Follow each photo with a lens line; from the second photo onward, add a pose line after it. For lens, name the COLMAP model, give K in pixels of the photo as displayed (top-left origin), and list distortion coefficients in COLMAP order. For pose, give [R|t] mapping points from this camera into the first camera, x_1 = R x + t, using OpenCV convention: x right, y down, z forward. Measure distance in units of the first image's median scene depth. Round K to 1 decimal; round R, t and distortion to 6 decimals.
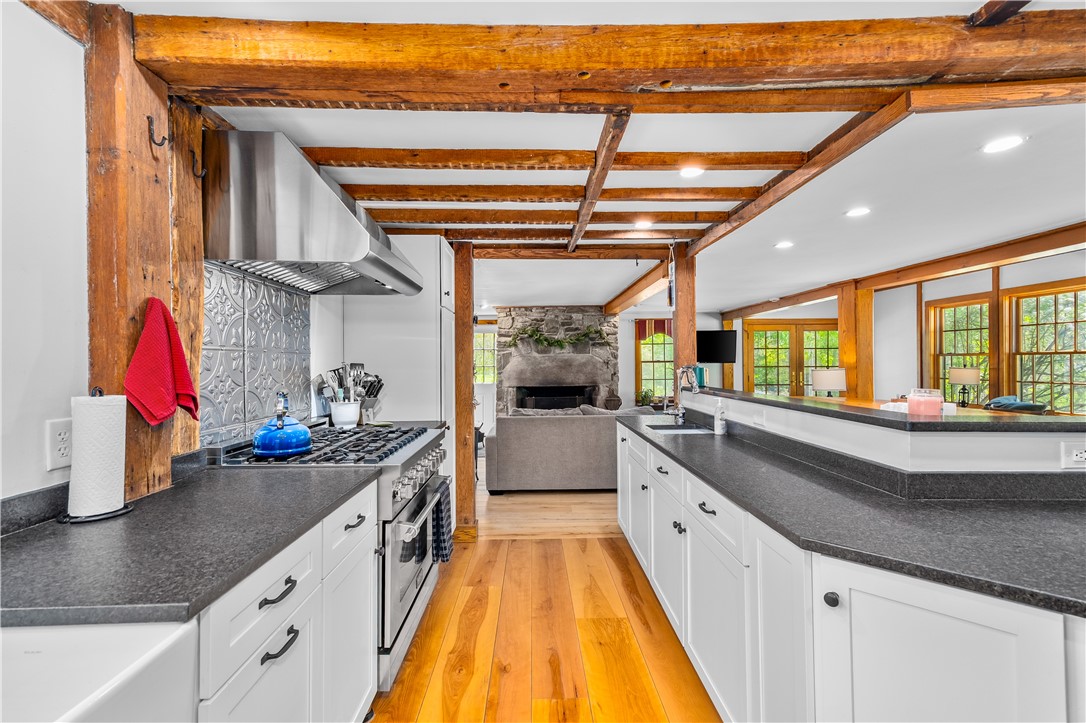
lens RADIAL K [[493.8, 0, 537.4], [0, 493.8, 362.6], [0, 0, 1]] dist [0.028746, 0.000357]
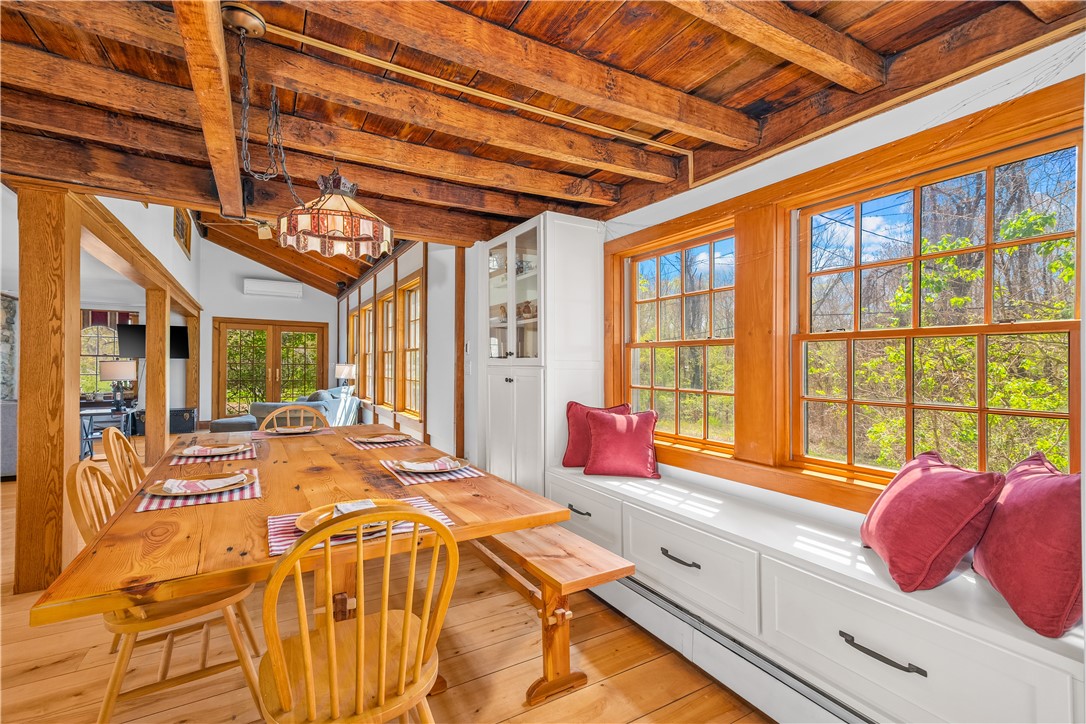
lens RADIAL K [[483.9, 0, 541.7], [0, 483.9, 358.9], [0, 0, 1]] dist [0.014405, 0.001380]
pose [[0.873883, 0.023048, 0.485590, 1.255167], [-0.015772, 0.999694, -0.019066, 0.019658], [-0.485881, 0.009002, 0.873979, -0.538996]]
